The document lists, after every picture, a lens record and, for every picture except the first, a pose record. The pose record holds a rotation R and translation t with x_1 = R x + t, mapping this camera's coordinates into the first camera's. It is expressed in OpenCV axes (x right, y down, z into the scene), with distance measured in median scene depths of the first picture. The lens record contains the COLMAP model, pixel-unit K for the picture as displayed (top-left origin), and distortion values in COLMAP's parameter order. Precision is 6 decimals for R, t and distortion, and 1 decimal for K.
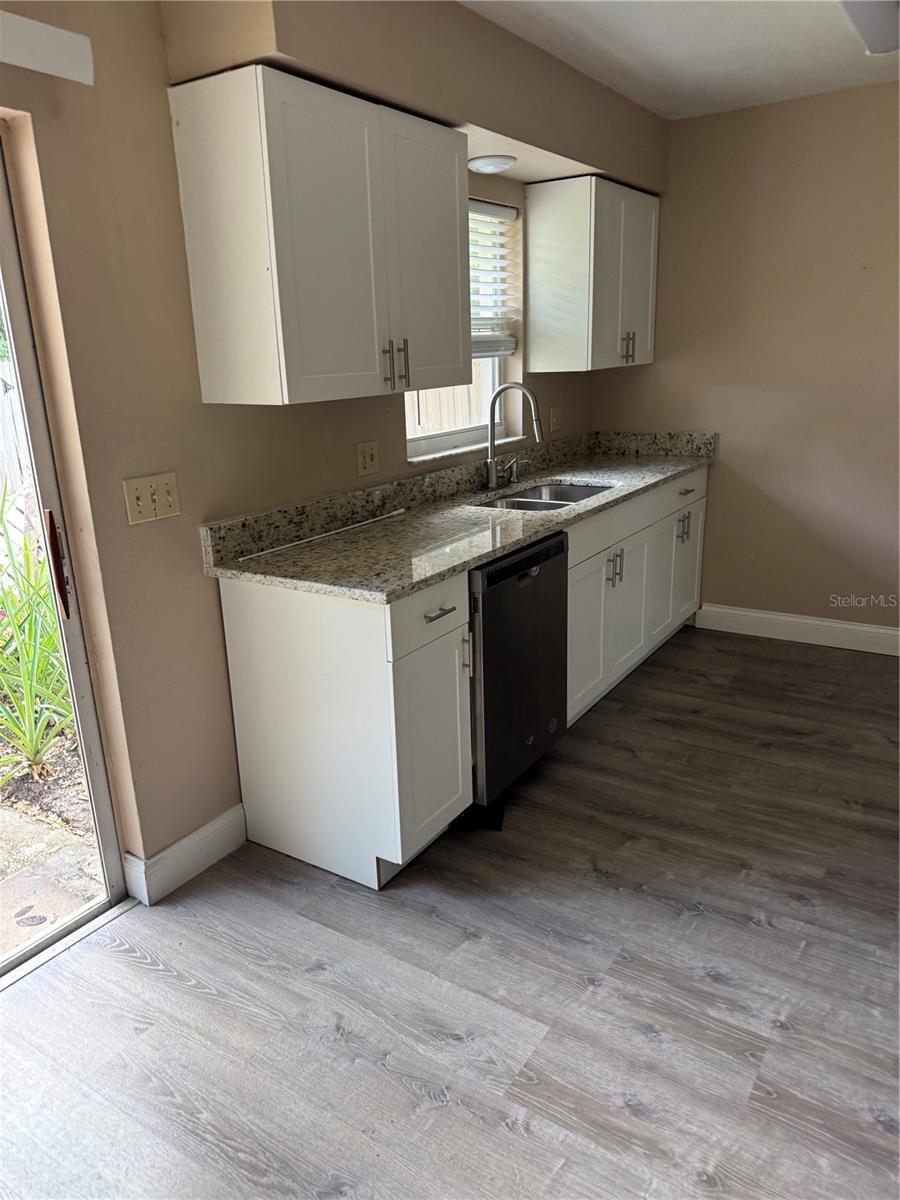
lens RADIAL K [[838.6, 0, 450.0], [0, 838.6, 600.0], [0, 0, 1]] dist [0.000946, -0.000910]
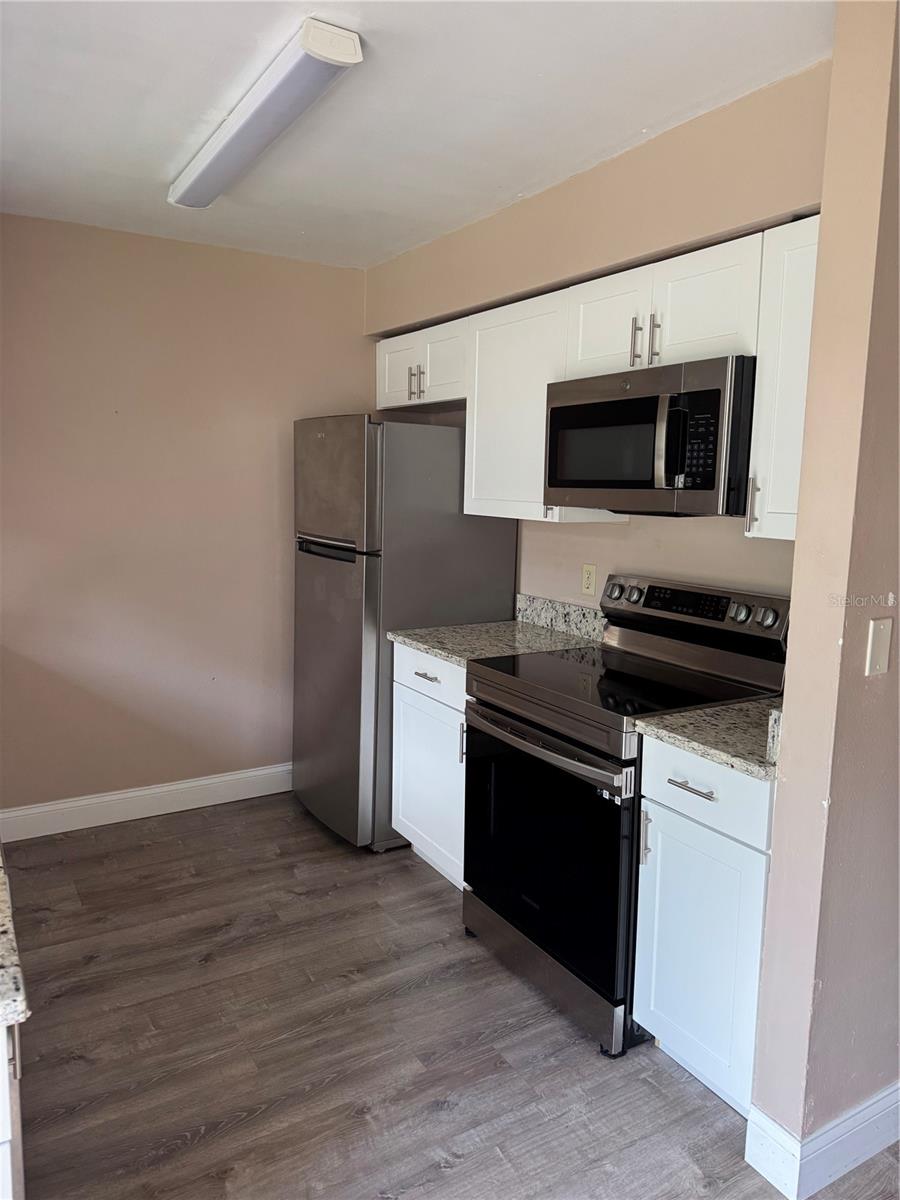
lens RADIAL K [[838.6, 0, 450.0], [0, 838.6, 600.0], [0, 0, 1]] dist [0.000946, -0.000910]
pose [[0.442654, -0.087002, 0.892462, -0.252864], [0.225492, 0.974099, -0.016882, -0.116347], [-0.867877, 0.208716, 0.450807, 0.369587]]
